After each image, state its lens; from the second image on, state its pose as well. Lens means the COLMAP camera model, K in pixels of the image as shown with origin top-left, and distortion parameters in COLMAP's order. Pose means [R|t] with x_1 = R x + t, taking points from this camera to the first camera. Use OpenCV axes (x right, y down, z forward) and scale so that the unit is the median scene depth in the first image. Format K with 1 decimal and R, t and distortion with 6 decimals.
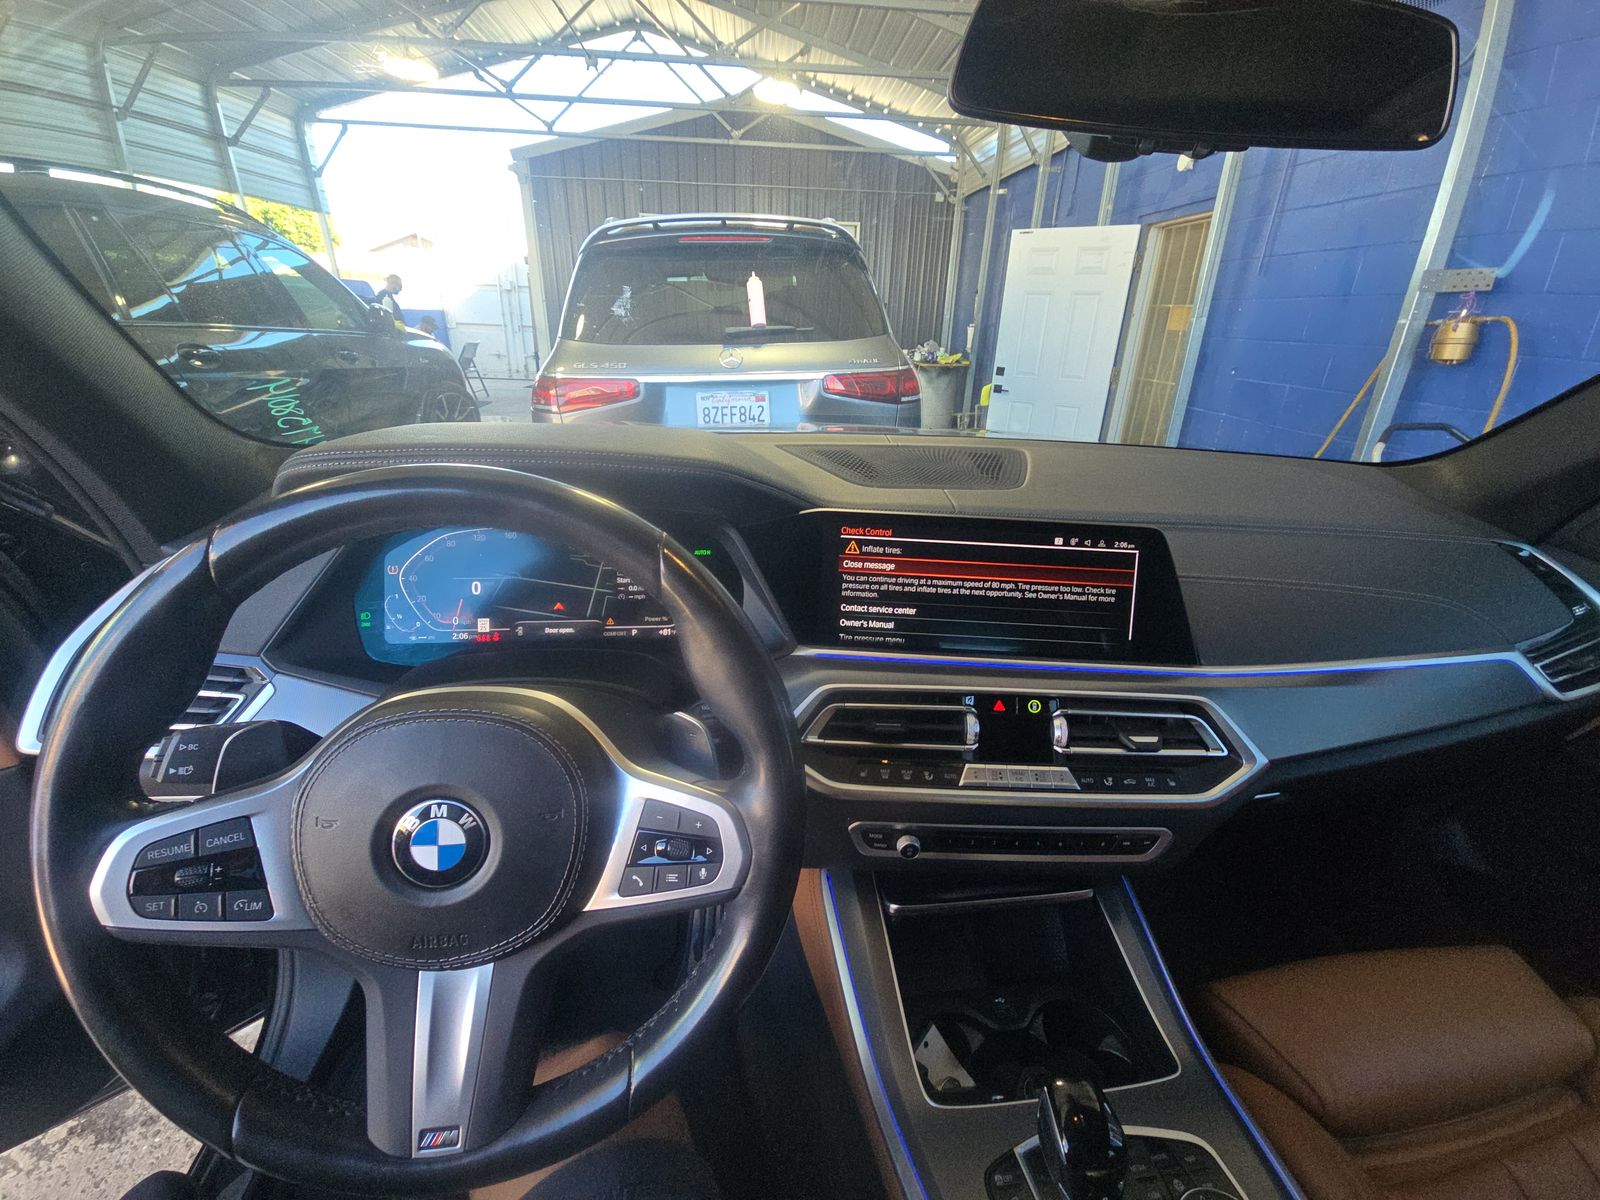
lens RADIAL K [[683.7, 0, 805.0], [0, 683.7, 593.9], [0, 0, 1]] dist [0.009936, -0.001073]
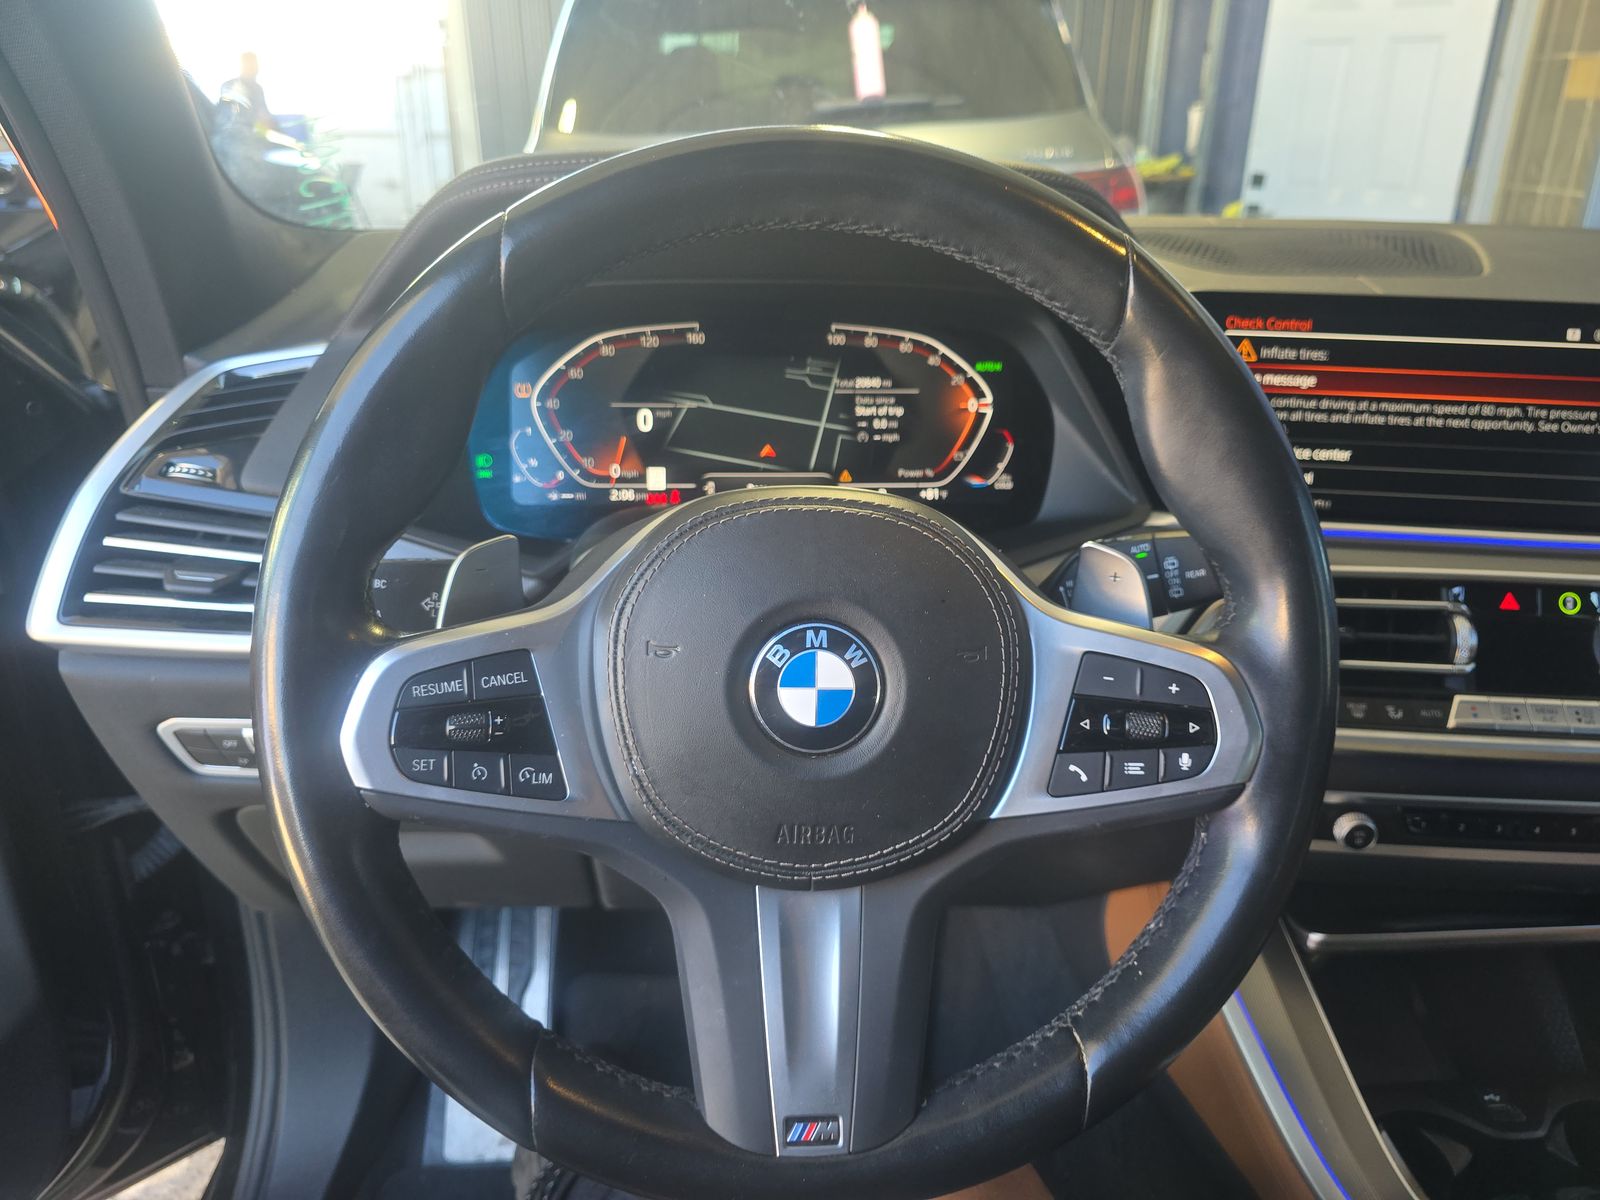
lens RADIAL K [[1164.0, 0, 789.6], [0, 1164.0, 591.0], [0, 0, 1]] dist [0.029950, -0.039002]
pose [[0.997113, 0.000837, -0.075921, -0.270041], [-0.000699, 0.999998, 0.001850, 0.152906], [0.075922, -0.001792, 0.997112, -0.075598]]
